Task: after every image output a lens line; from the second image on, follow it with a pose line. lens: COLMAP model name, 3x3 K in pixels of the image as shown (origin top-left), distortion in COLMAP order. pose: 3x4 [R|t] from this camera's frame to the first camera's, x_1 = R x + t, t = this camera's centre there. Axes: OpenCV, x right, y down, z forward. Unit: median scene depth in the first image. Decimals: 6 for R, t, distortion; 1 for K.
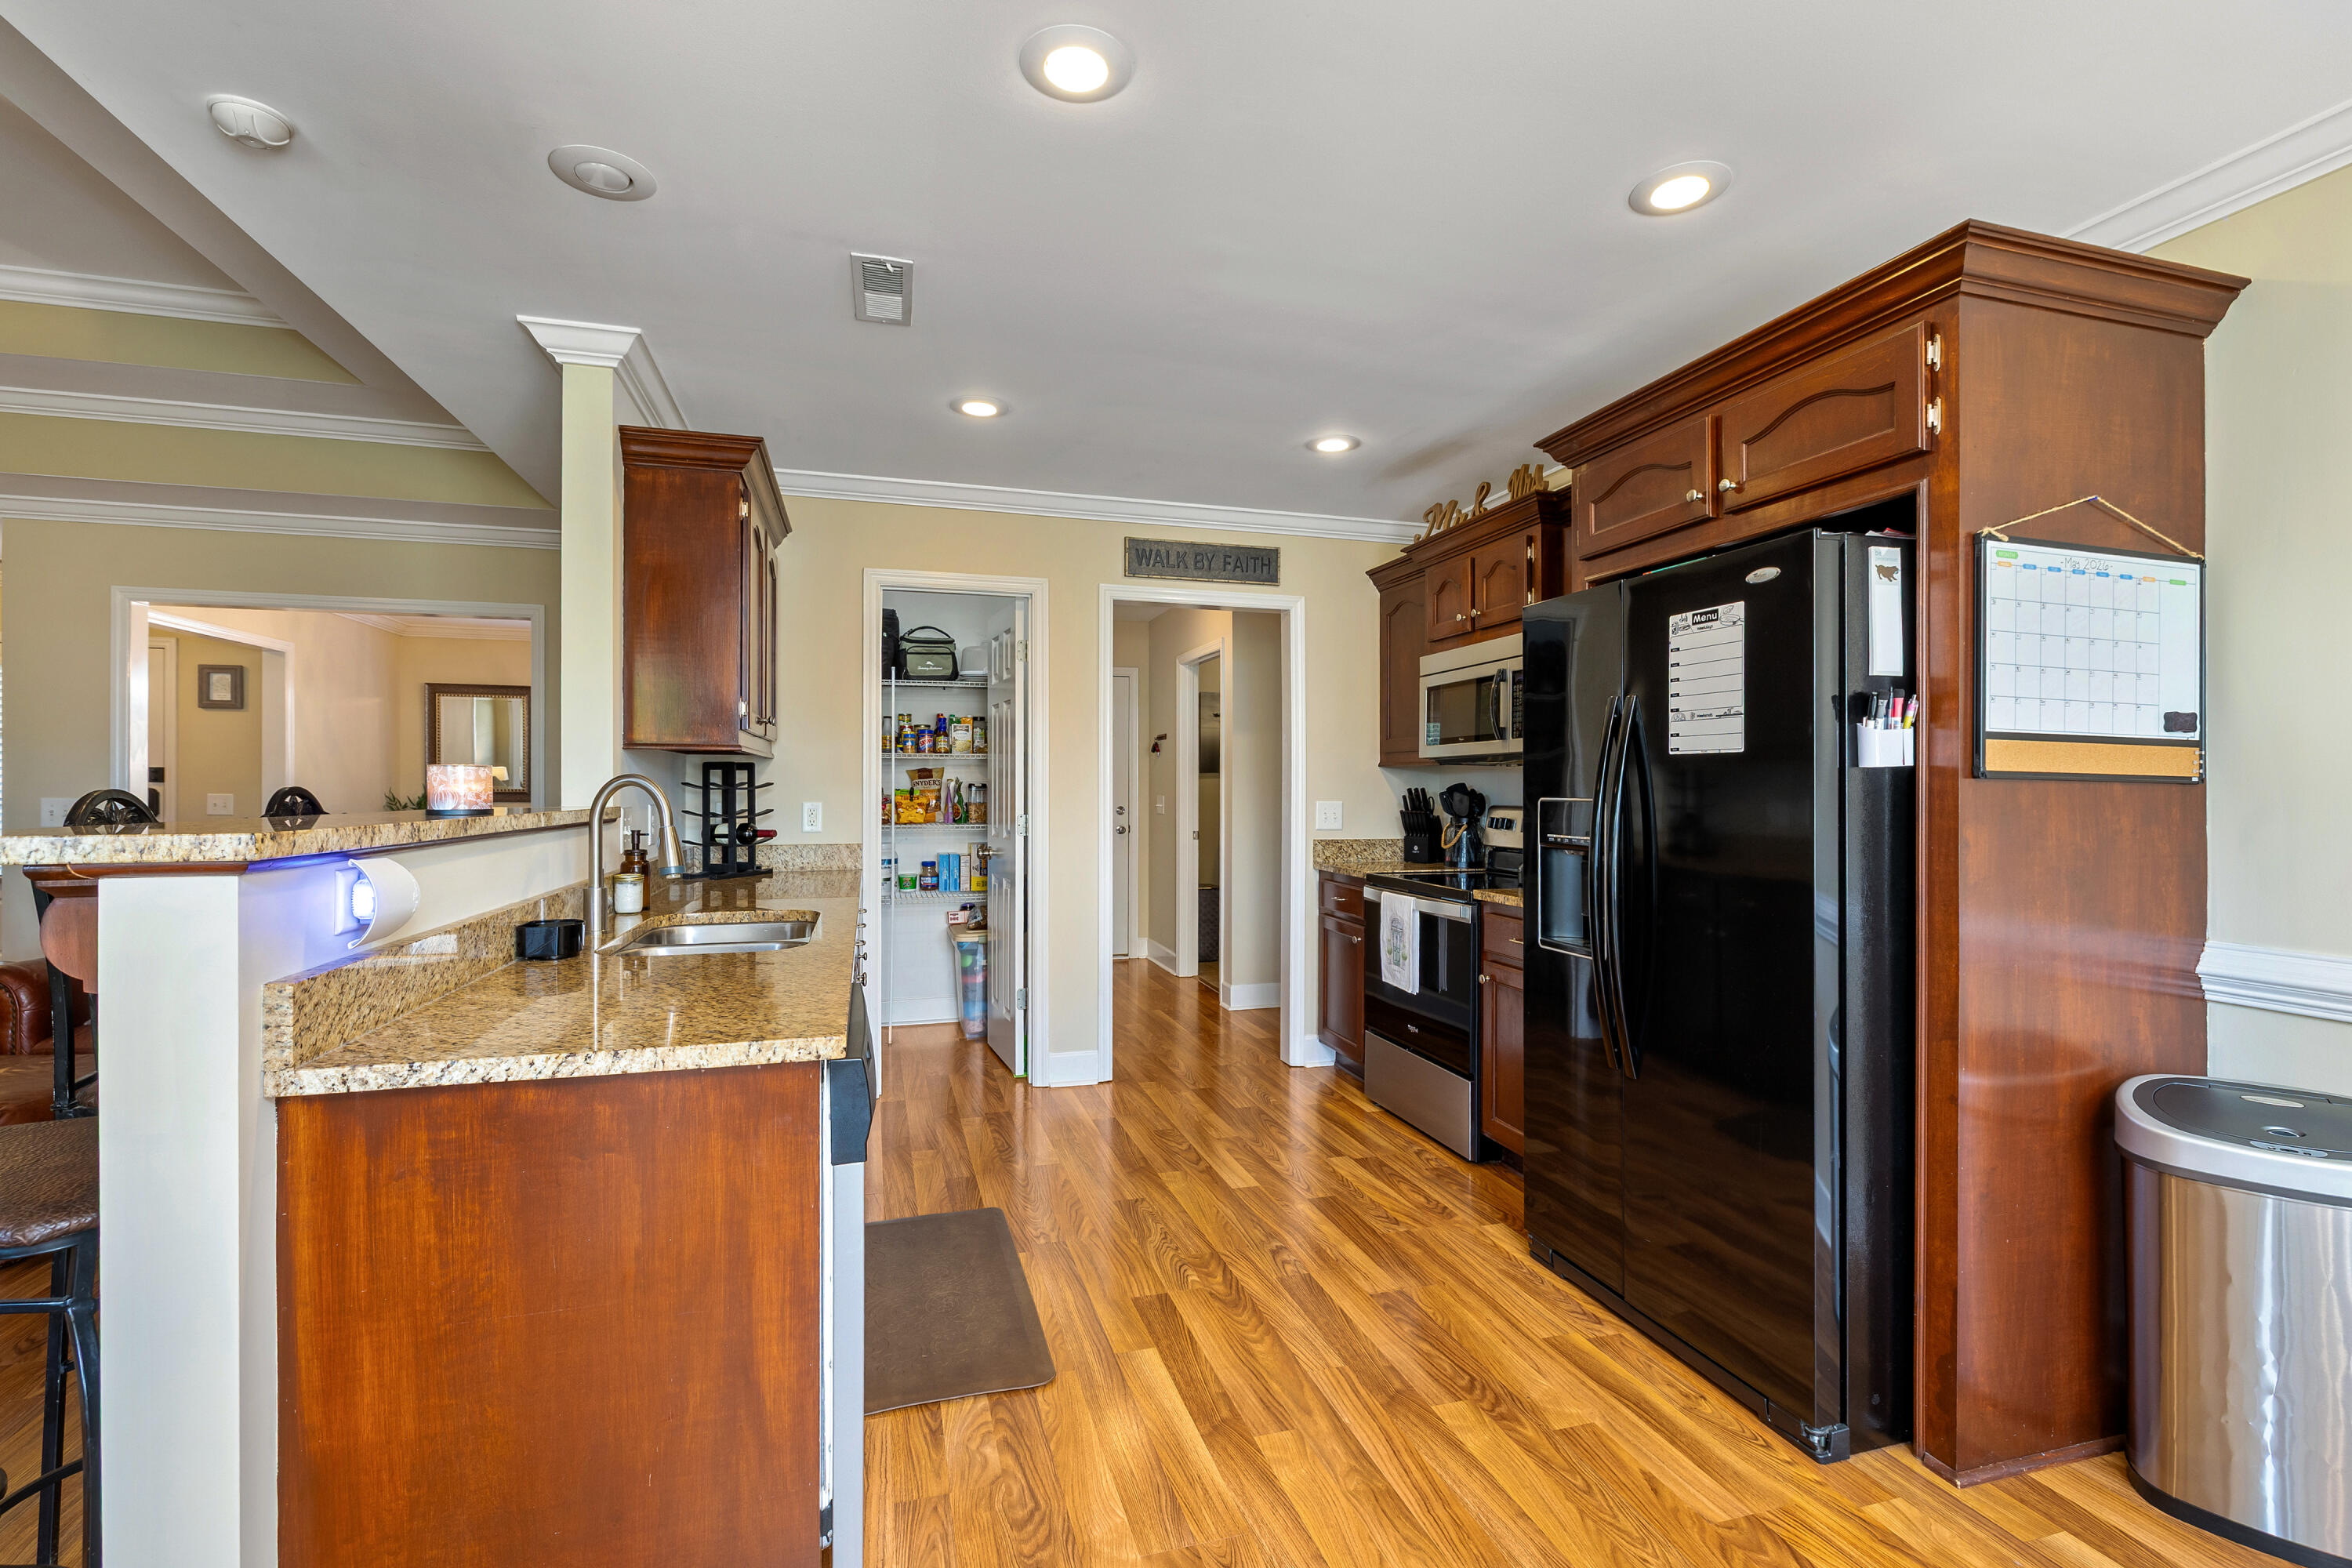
lens RADIAL K [[1050.9, 0, 1172.6], [0, 1050.9, 785.9], [0, 0, 1]] dist [0.002417, 0.000152]
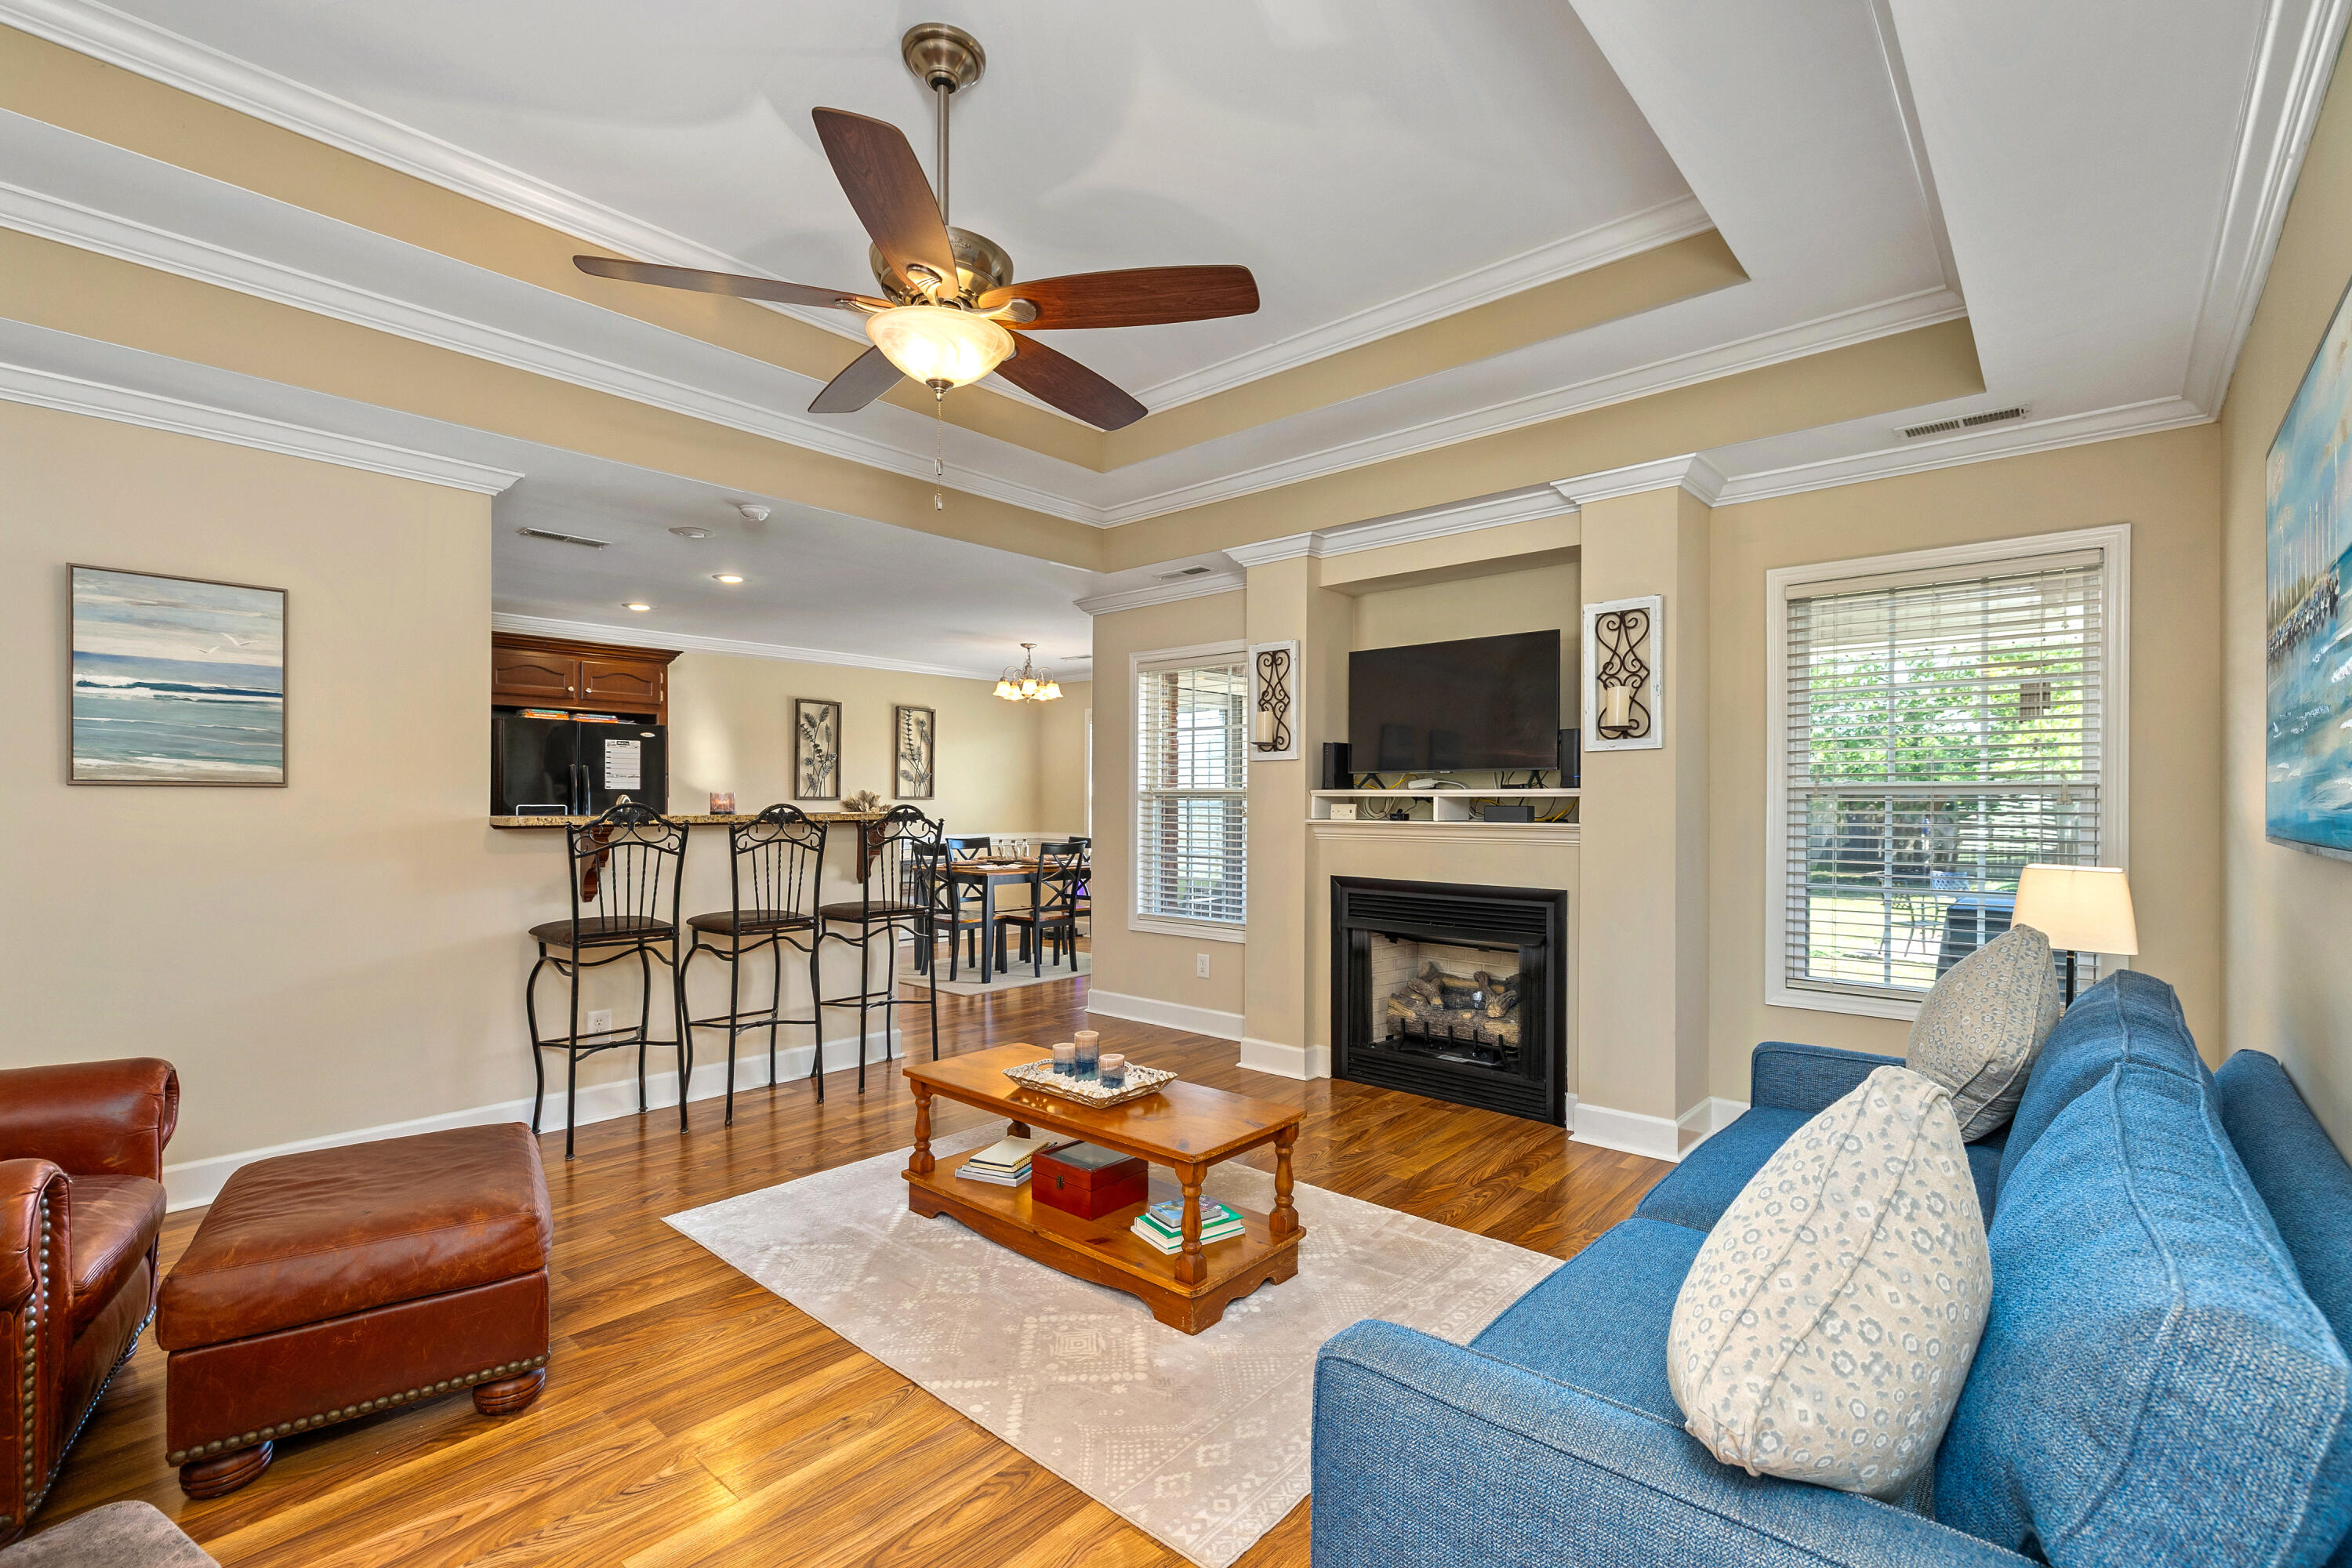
lens RADIAL K [[1030.5, 0, 1211.5], [0, 1030.5, 803.4], [0, 0, 1]] dist [0.000810, -0.000019]
pose [[-0.550632, -0.005260, 0.834731, -2.812686], [-0.003755, 0.999986, 0.003825, -0.006574], [-0.834739, -0.001028, -0.550644, 1.194648]]
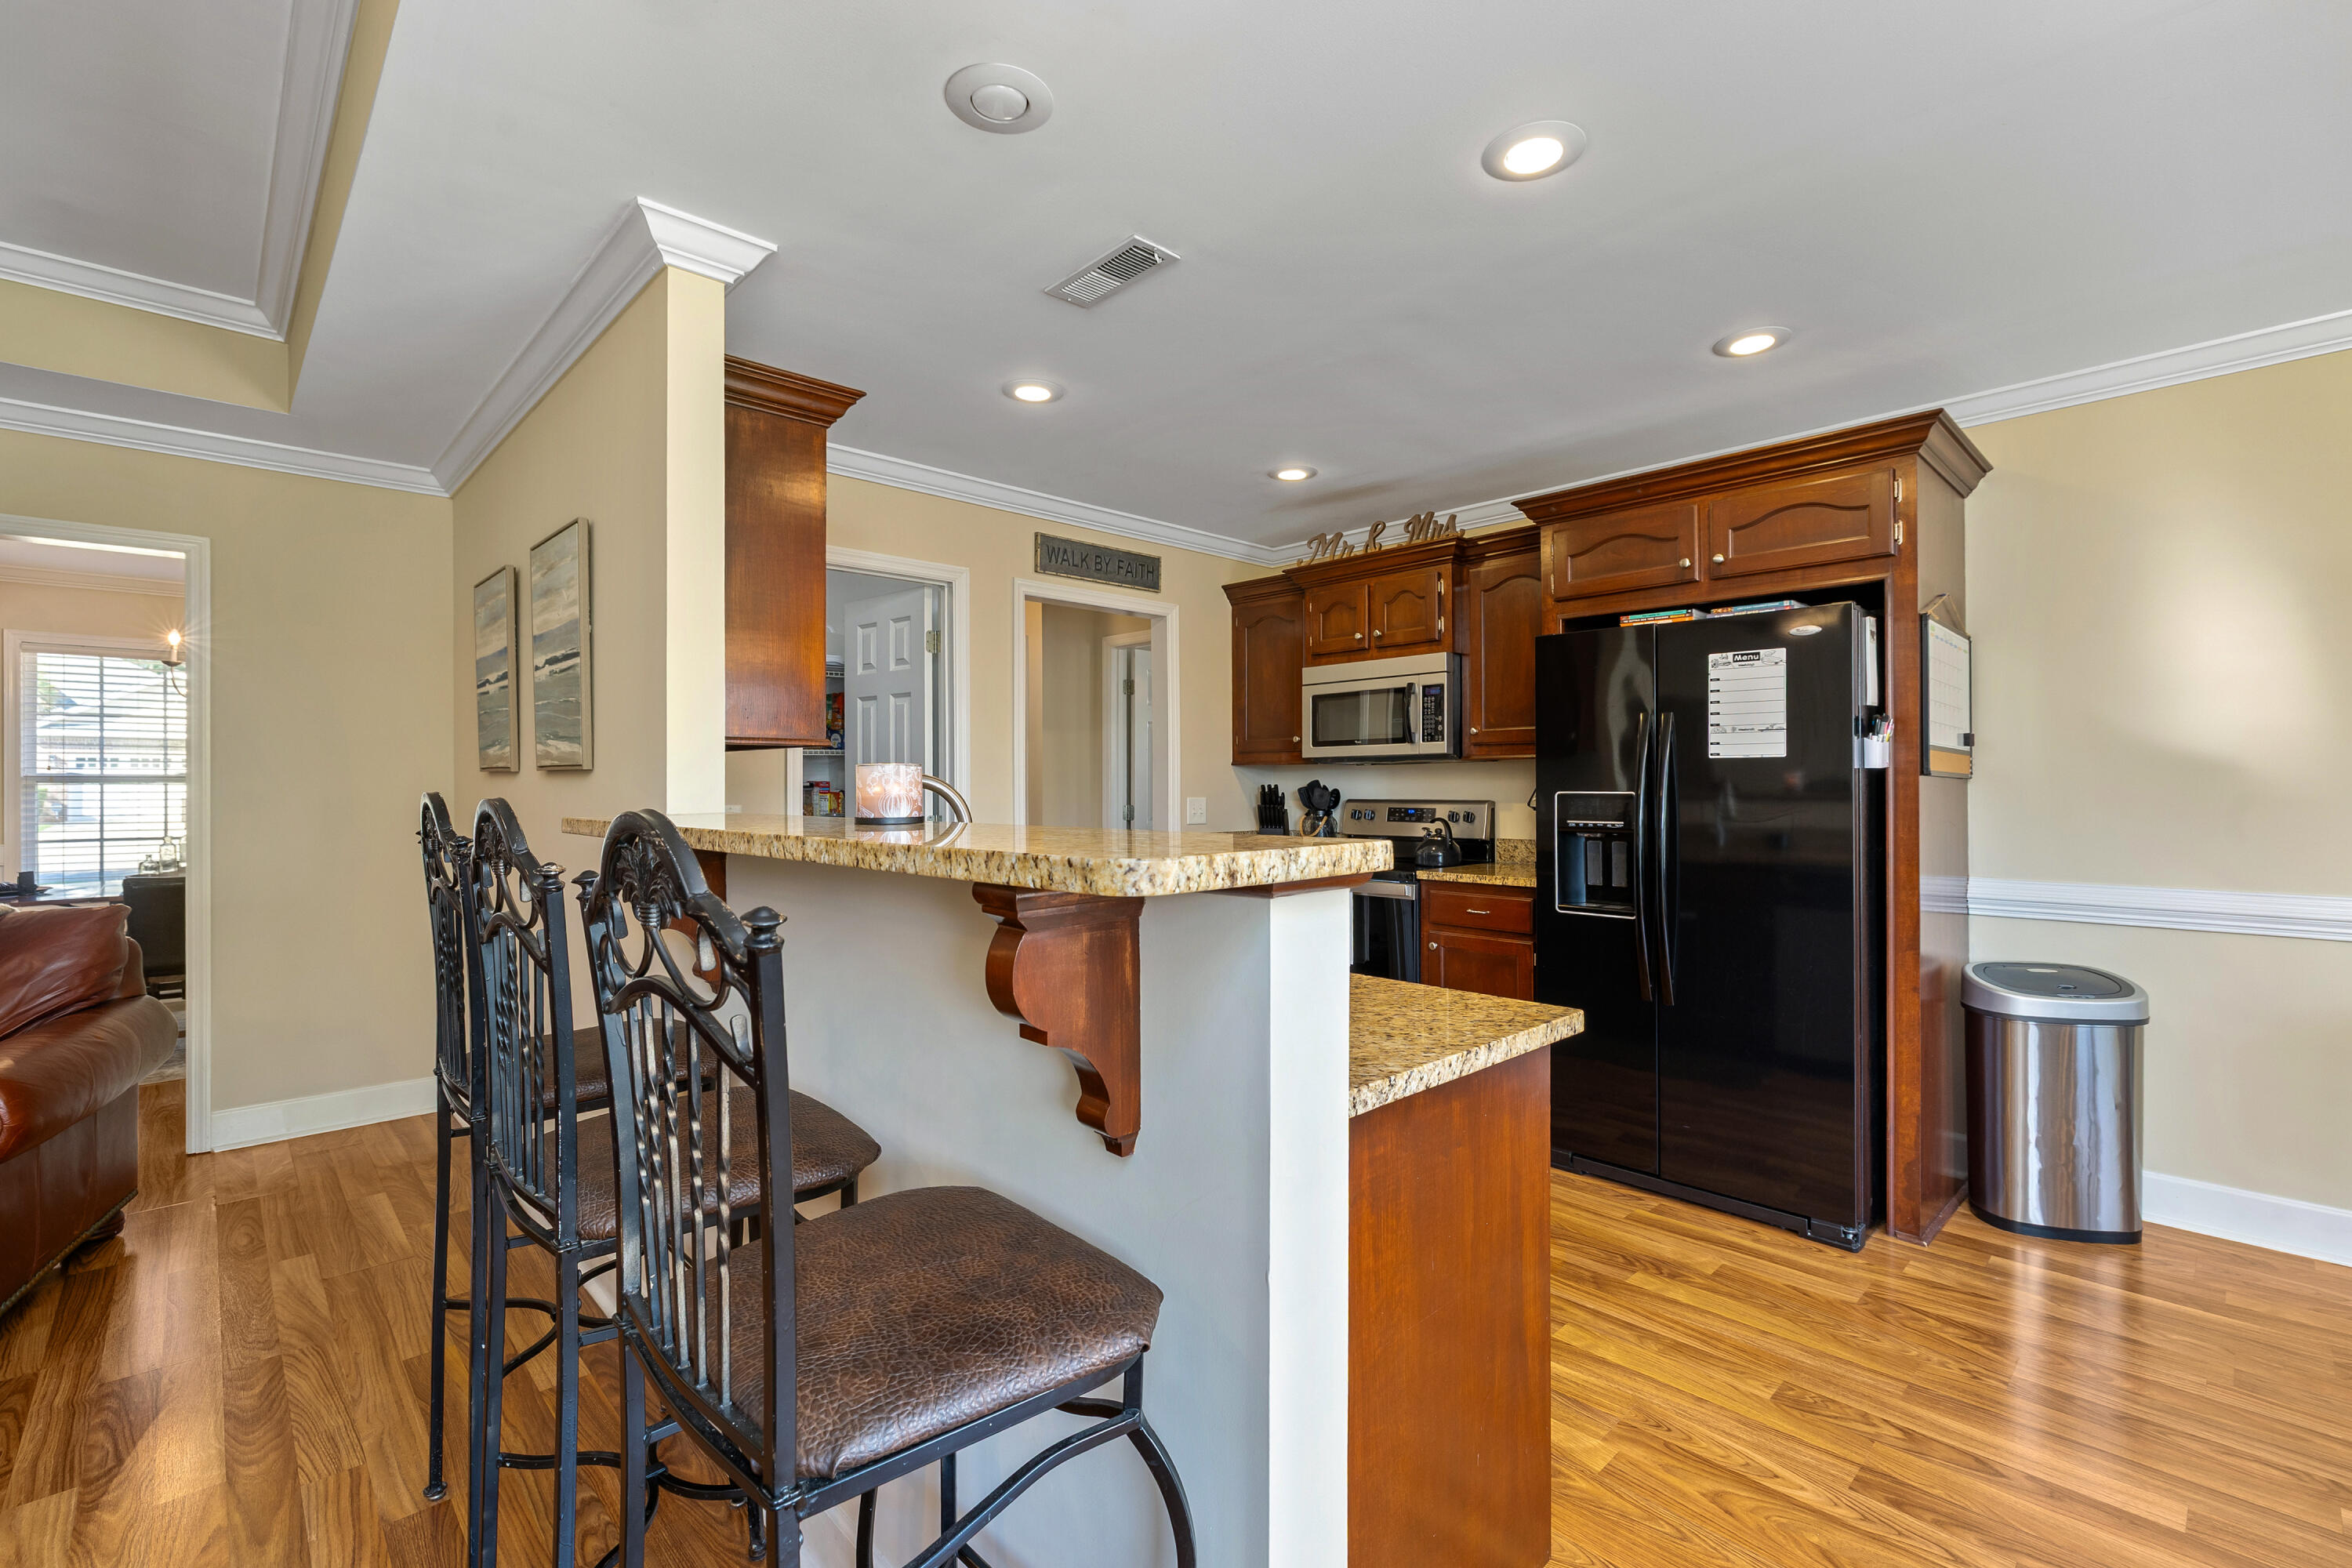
lens RADIAL K [[1039.9, 0, 1173.0], [0, 1039.9, 781.8], [0, 0, 1]] dist [0.000597, -0.000163]
pose [[0.889711, -0.004414, 0.456503, -0.755372], [0.004840, 0.999988, 0.000237, -0.003413], [-0.456499, 0.001999, 0.889722, 0.141839]]
